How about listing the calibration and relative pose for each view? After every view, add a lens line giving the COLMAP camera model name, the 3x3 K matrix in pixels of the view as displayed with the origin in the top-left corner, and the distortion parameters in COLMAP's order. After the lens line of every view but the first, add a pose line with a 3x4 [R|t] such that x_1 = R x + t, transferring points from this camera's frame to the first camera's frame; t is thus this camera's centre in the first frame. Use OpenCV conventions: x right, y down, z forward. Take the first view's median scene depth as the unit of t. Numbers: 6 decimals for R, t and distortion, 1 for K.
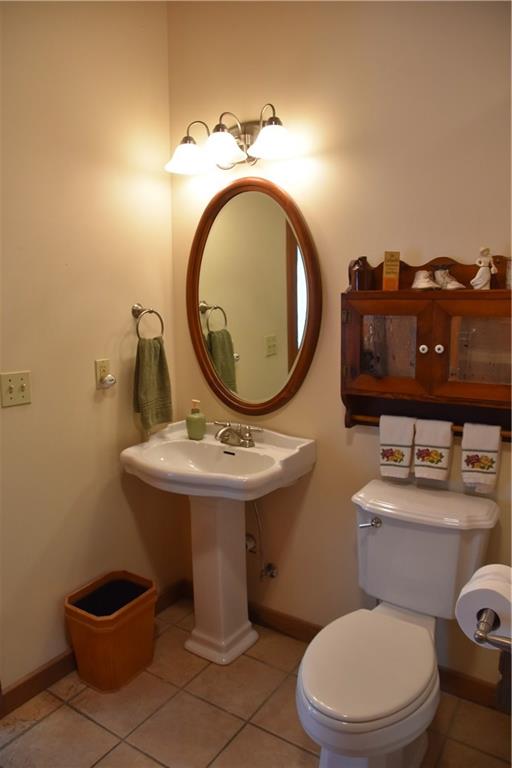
lens RADIAL K [[538.6, 0, 256.1], [0, 538.6, 384.4], [0, 0, 1]] dist [-0.132790, 0.068816]
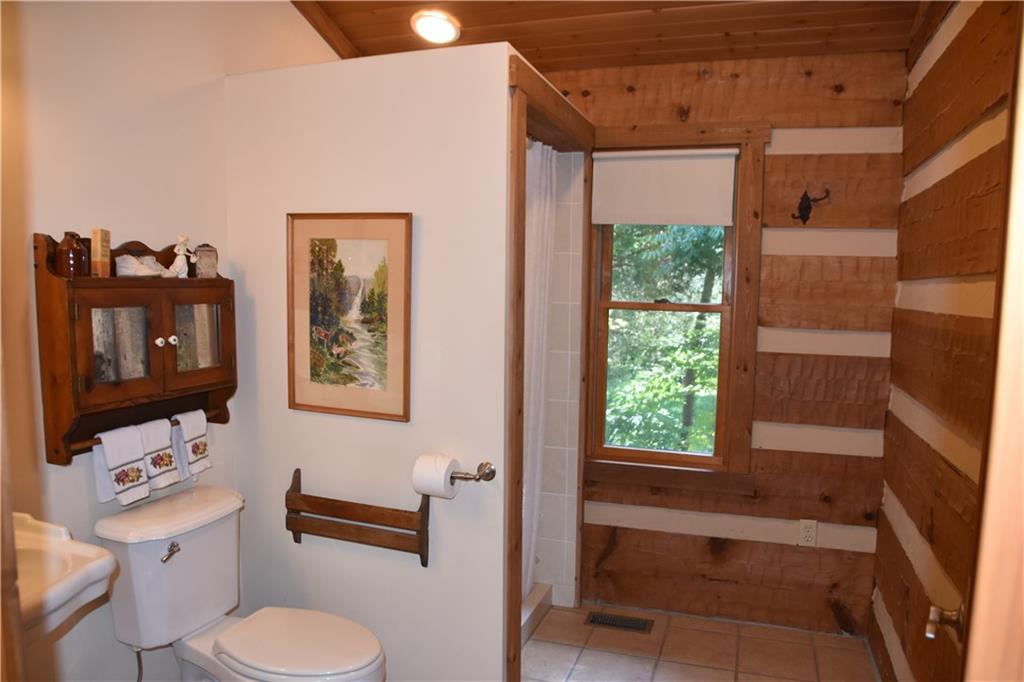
lens RADIAL K [[718.1, 0, 511.8], [0, 718.1, 343.5], [0, 0, 1]] dist [-0.132790, 0.068816]
pose [[-0.232050, -0.073871, 0.969895, -0.930350], [0.146766, 0.983037, 0.109987, -0.101721], [-0.961568, 0.167870, -0.217272, 0.649554]]
